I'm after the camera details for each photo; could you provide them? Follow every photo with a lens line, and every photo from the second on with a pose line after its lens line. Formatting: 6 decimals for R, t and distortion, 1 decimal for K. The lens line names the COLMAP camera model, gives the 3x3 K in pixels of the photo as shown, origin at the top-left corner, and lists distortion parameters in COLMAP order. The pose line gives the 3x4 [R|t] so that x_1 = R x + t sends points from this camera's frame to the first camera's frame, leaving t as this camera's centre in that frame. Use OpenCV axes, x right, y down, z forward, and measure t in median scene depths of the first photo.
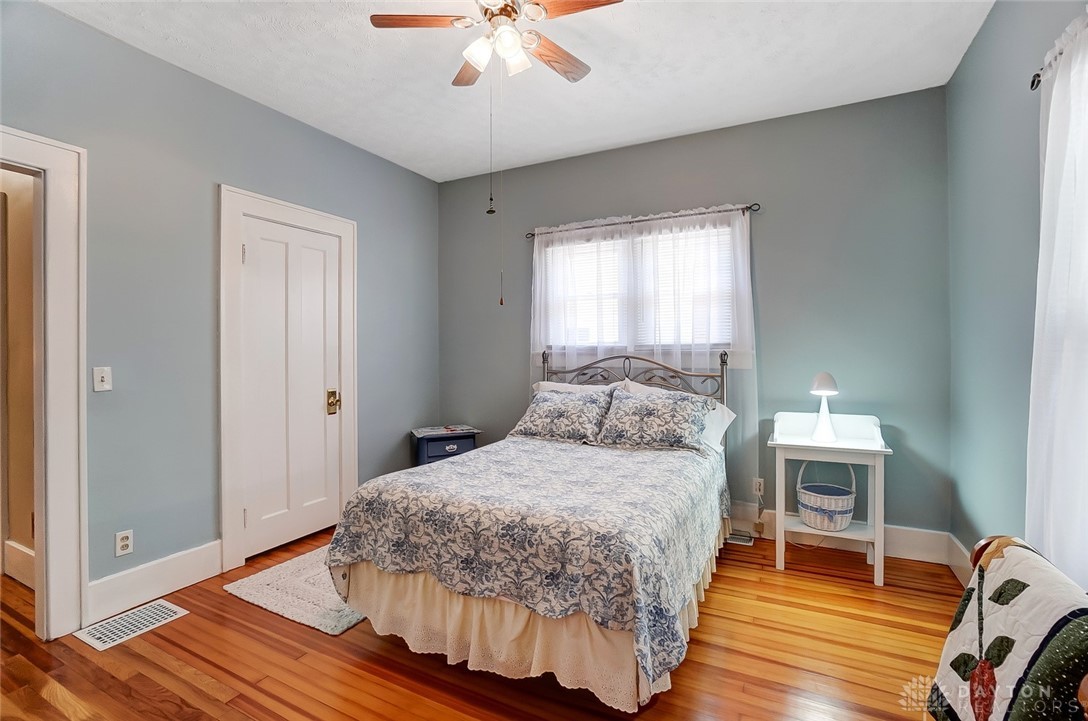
lens RADIAL K [[494.7, 0, 531.3], [0, 494.7, 347.7], [0, 0, 1]] dist [-0.064599, 0.019992]
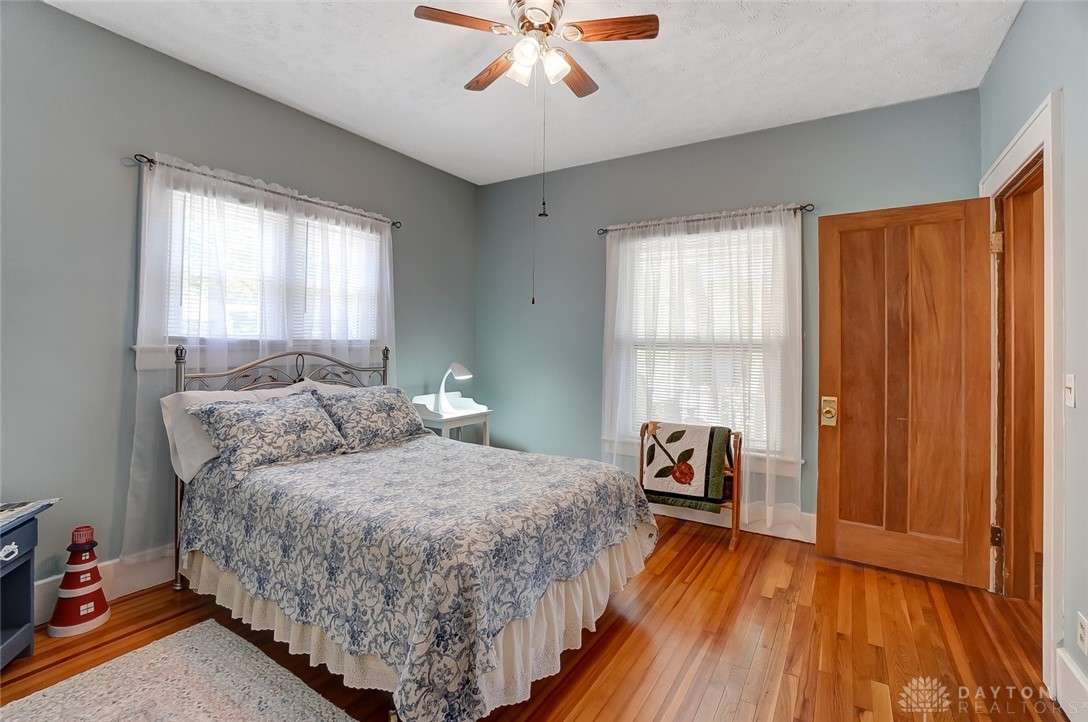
lens RADIAL K [[488.0, 0, 541.2], [0, 488.0, 338.6], [0, 0, 1]] dist [-0.064256, 0.019286]
pose [[0.087004, 0.019930, 0.996009, -0.665055], [-0.011846, 0.999750, -0.018970, 0.004554], [-0.996138, -0.010148, 0.087219, 0.547542]]
